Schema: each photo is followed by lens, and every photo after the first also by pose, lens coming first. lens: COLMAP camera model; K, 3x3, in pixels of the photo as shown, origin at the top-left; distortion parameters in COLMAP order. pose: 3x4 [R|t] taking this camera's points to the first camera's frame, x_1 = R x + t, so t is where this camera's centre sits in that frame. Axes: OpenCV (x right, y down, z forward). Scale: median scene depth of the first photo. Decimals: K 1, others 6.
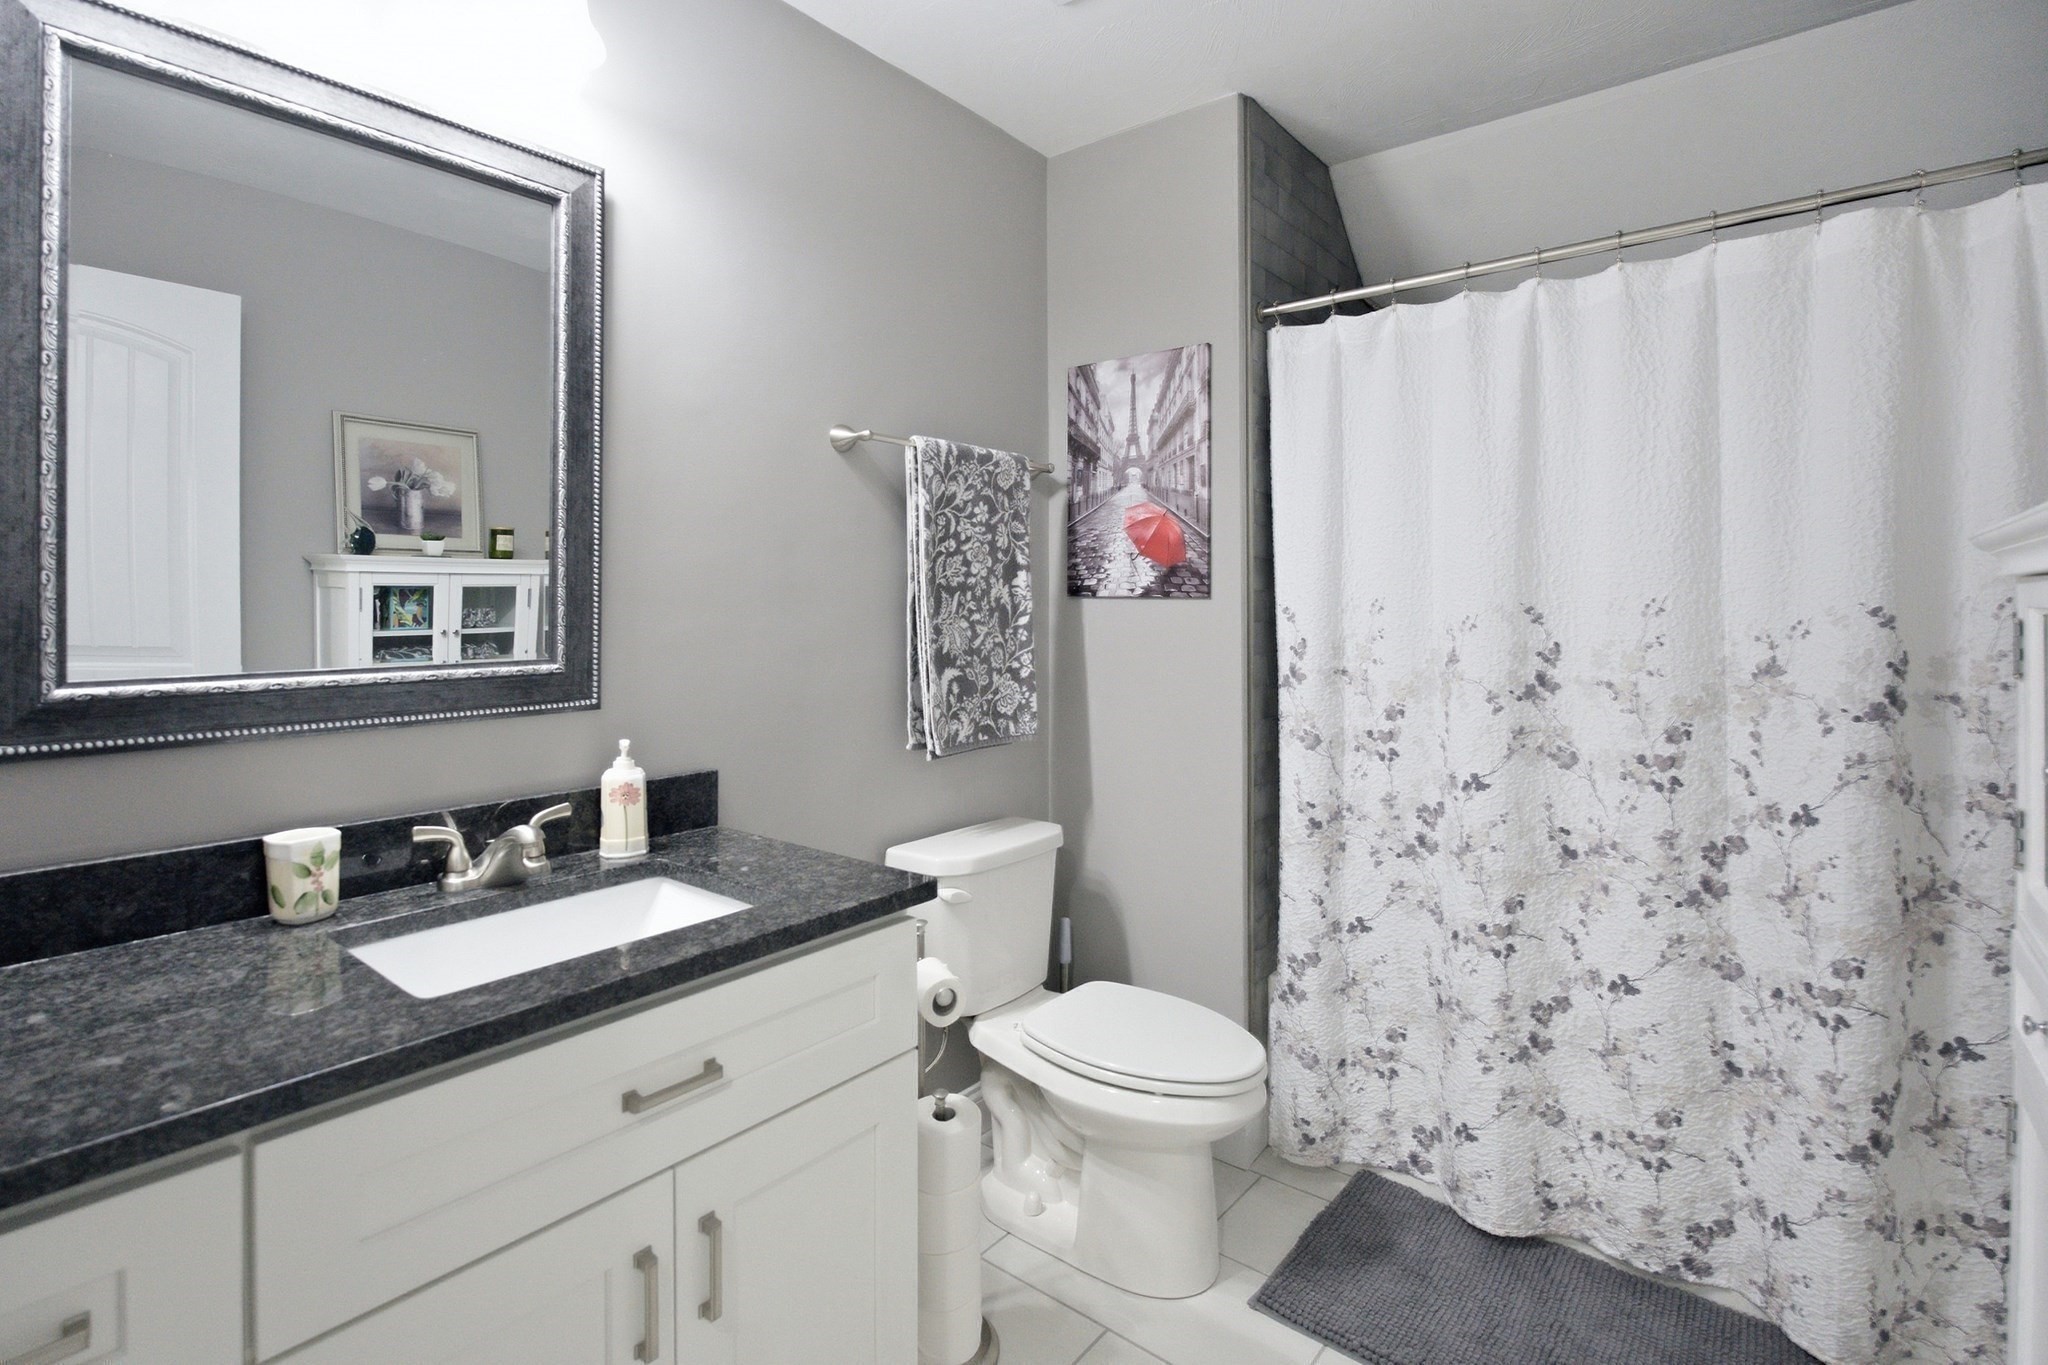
lens RADIAL K [[978.8, 0, 1020.4], [0, 978.8, 593.3], [0, 0, 1]] dist [-0.015985, -0.000005]
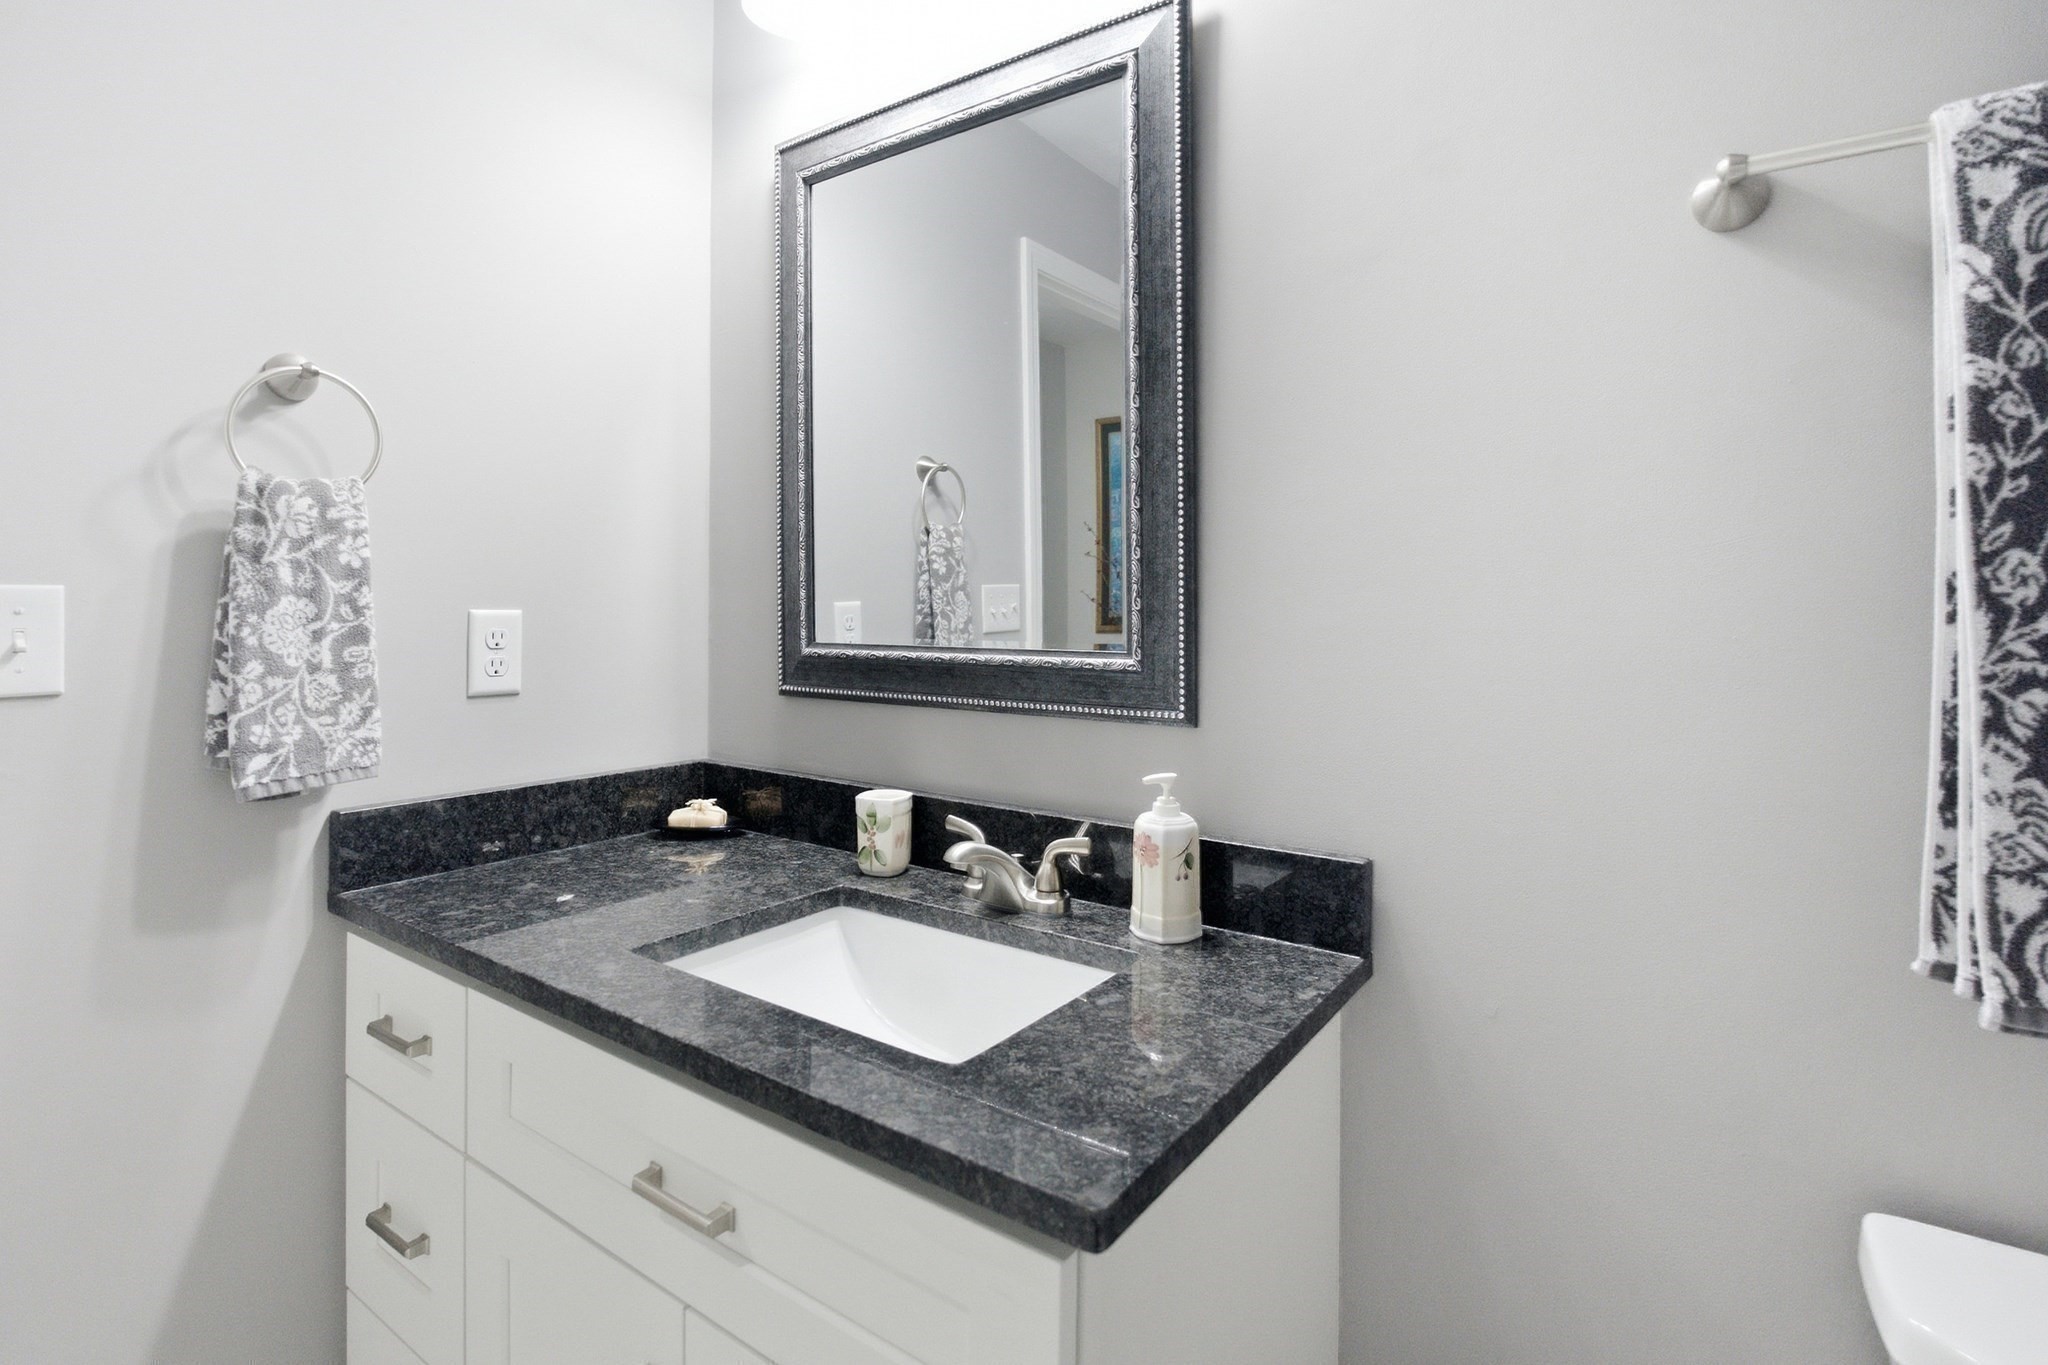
lens RADIAL K [[978.8, 0, 1020.4], [0, 978.8, 593.3], [0, 0, 1]] dist [-0.015985, -0.000005]
pose [[0.064591, -0.014789, -0.997802, 0.201444], [0.003765, 0.999887, -0.014576, 0.020455], [0.997905, -0.002815, 0.064639, 0.575107]]
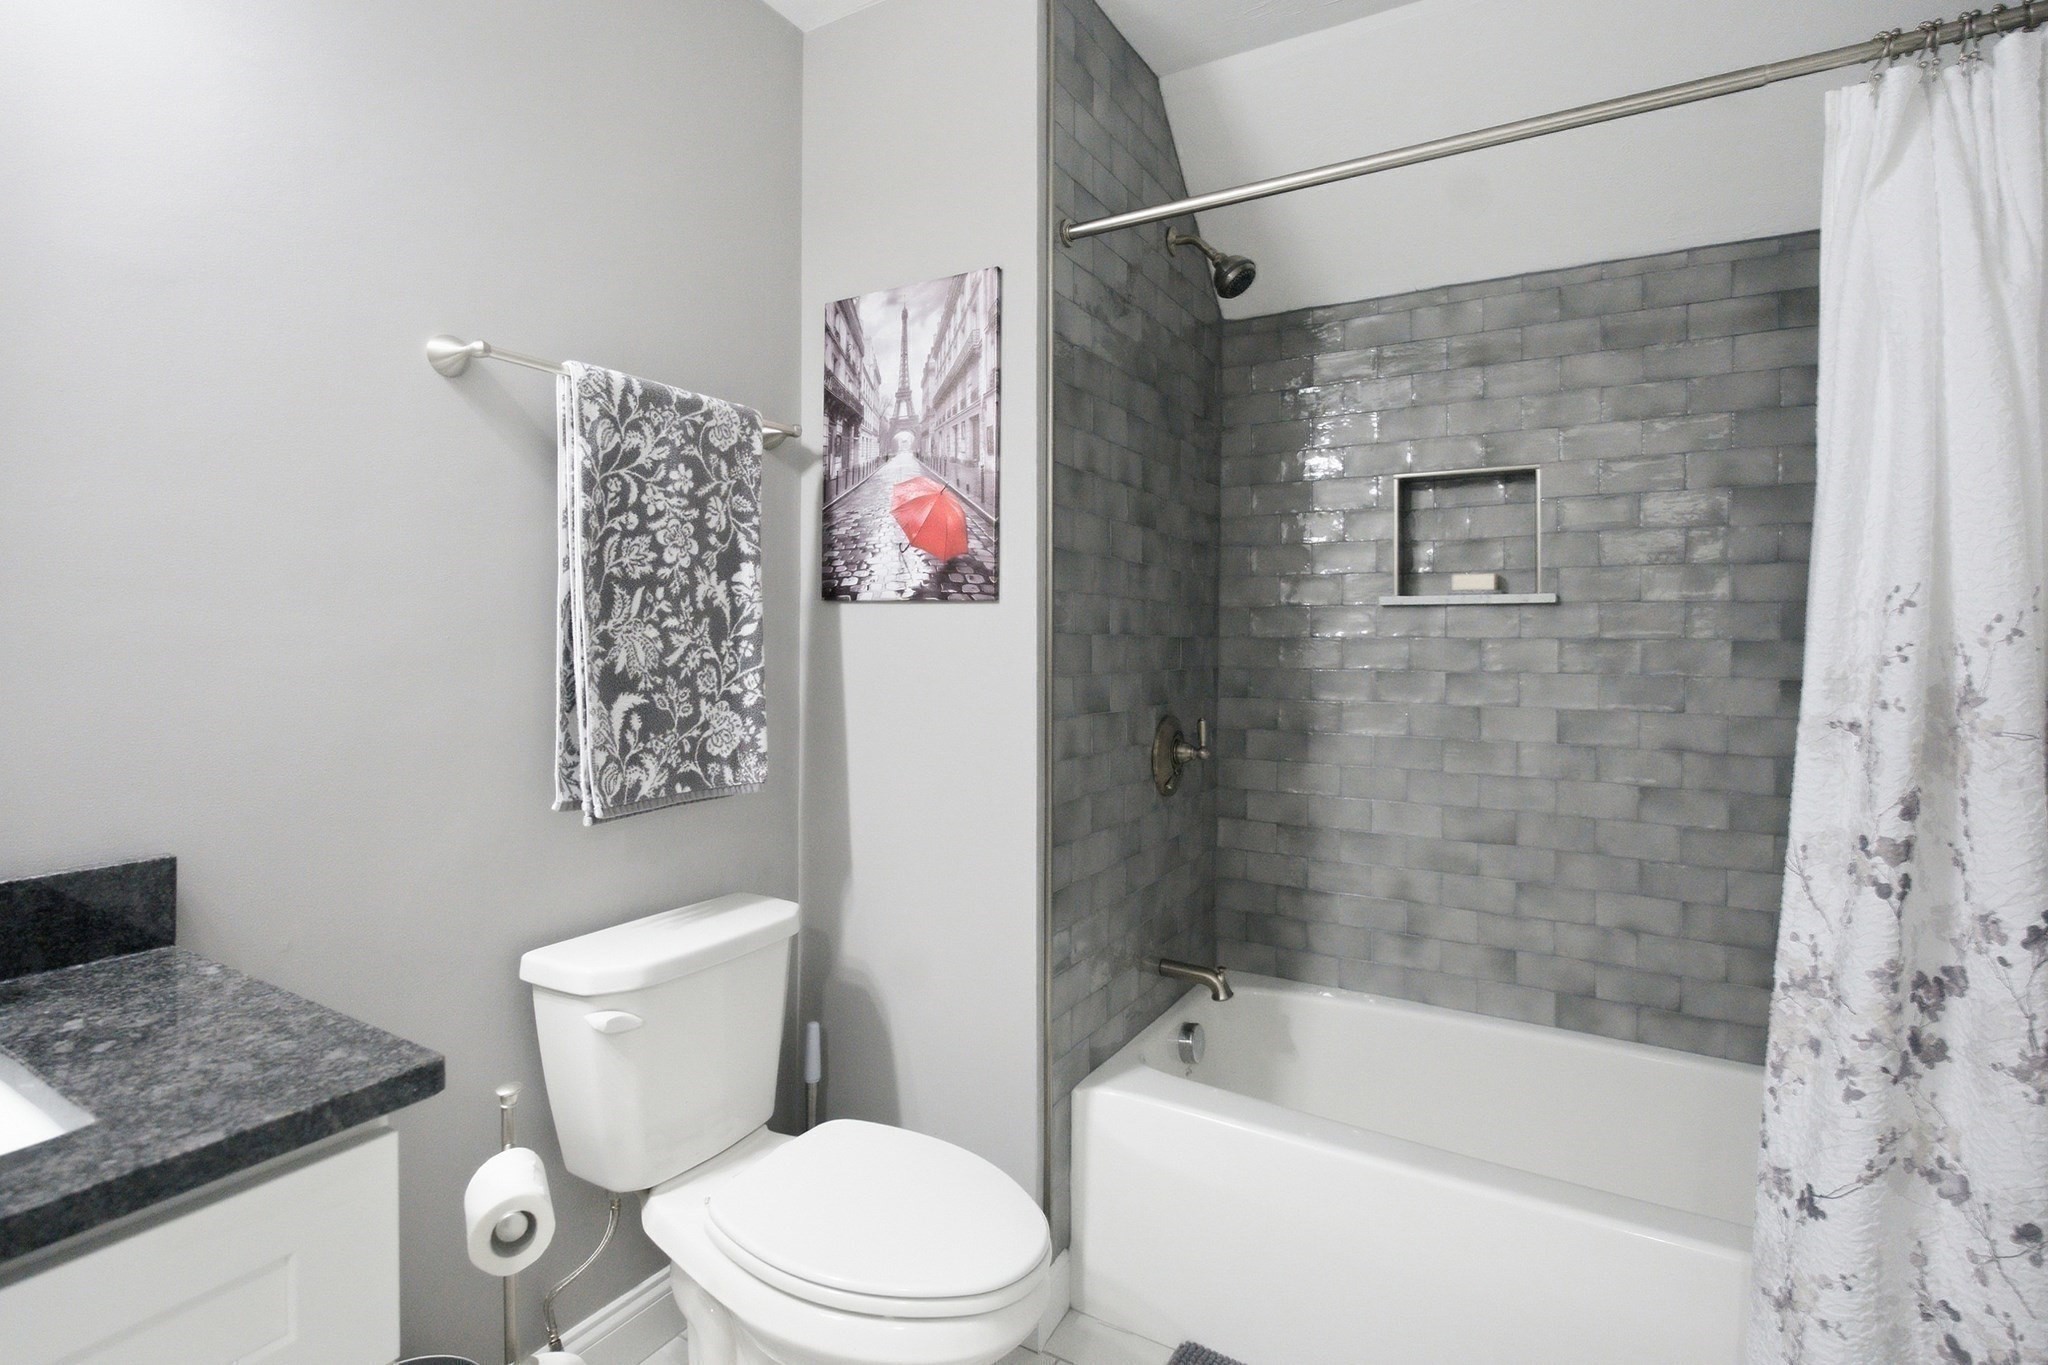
lens RADIAL K [[991.4, 0, 1015.3], [0, 991.4, 622.3], [0, 0, 1]] dist [-0.011993, -0.000014]
pose [[0.990012, 0.007137, 0.140804, 0.098686], [-0.007128, 0.999974, -0.000572, 0.021529], [-0.140805, -0.000438, 0.990037, 0.232450]]
